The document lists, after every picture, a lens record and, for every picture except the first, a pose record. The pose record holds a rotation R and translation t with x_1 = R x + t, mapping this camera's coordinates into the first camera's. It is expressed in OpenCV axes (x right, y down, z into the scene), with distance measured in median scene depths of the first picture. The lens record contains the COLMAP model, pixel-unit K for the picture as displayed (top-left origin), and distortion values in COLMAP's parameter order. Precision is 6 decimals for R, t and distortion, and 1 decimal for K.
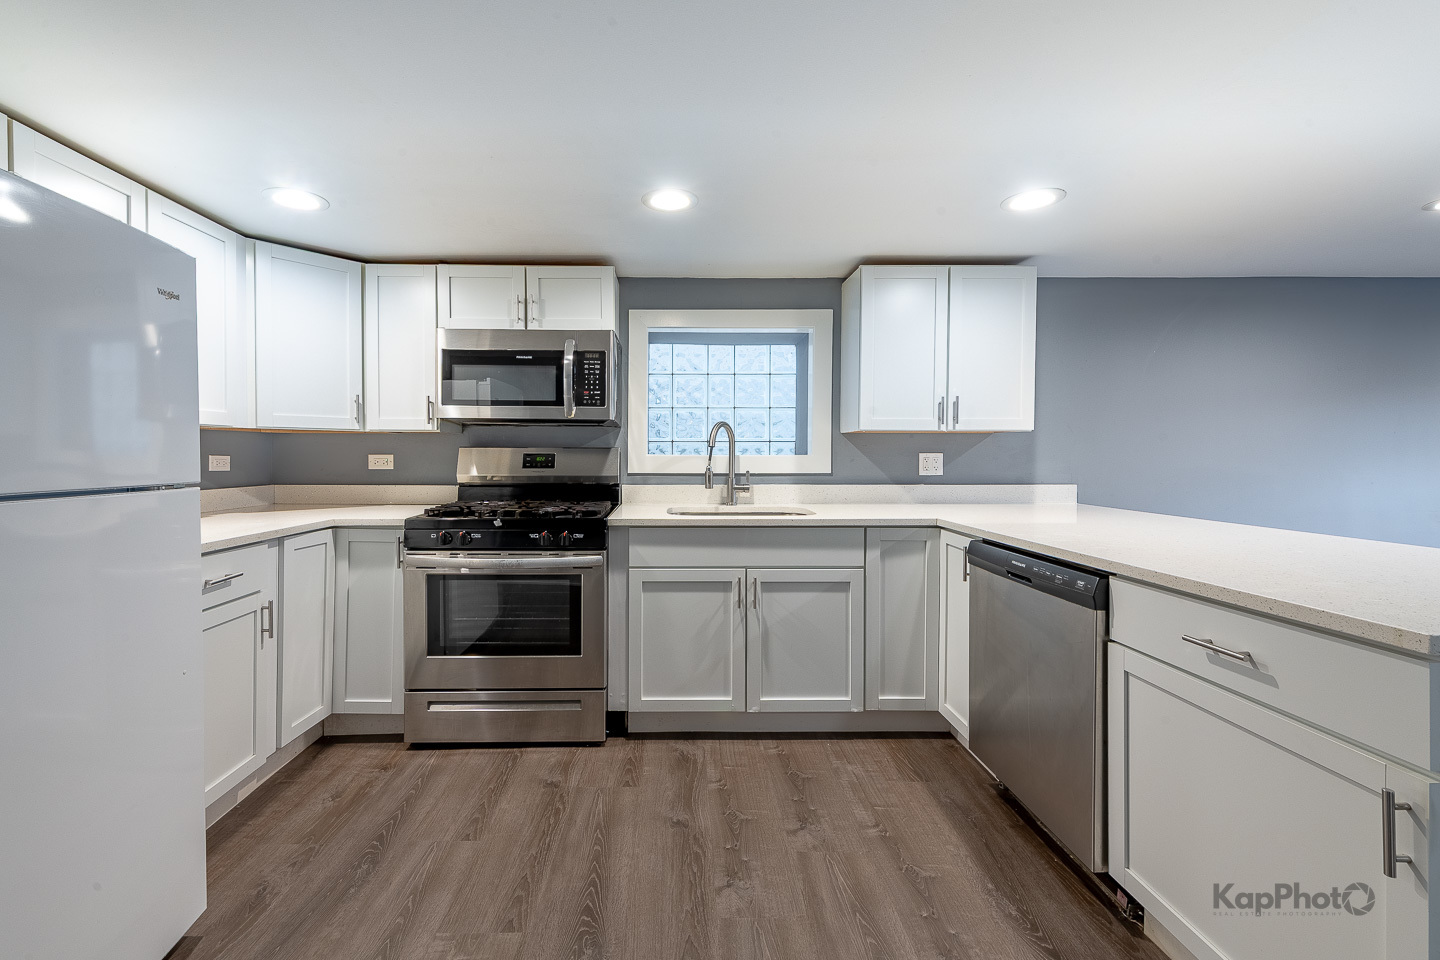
lens RADIAL K [[585.3, 0, 701.2], [0, 585.3, 461.1], [0, 0, 1]] dist [0.010547, -0.004082]
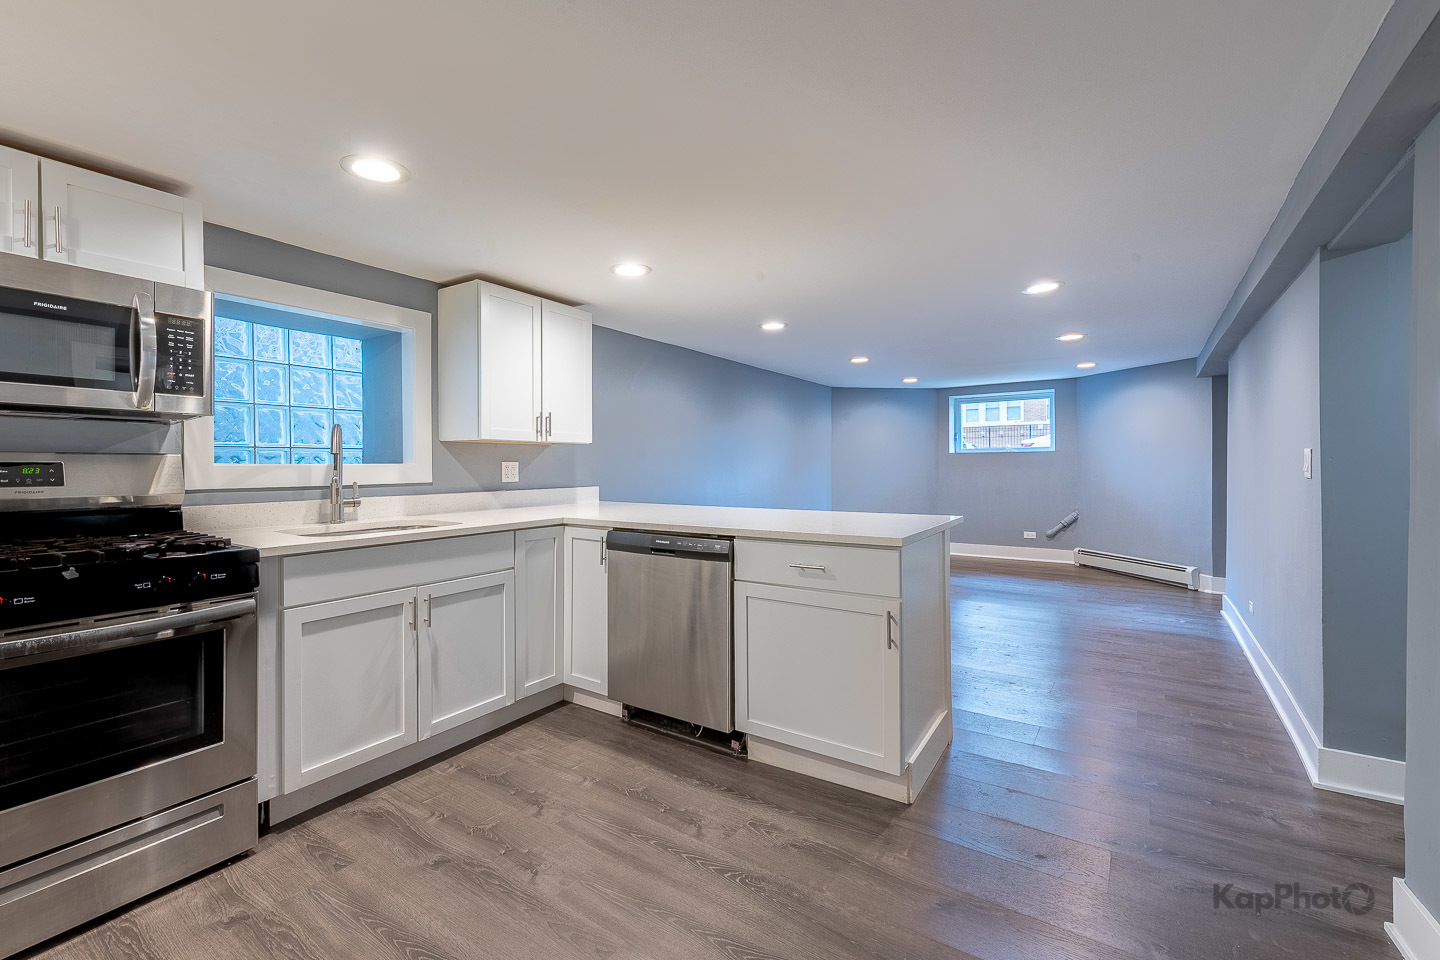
lens RADIAL K [[585.3, 0, 703.0], [0, 585.3, 466.0], [0, 0, 1]] dist [0.010547, -0.004082]
pose [[0.601927, -0.007076, 0.798520, -0.390960], [0.012895, 0.999916, -0.000860, 0.000487], [-0.798447, 0.010815, 0.601968, 0.080542]]
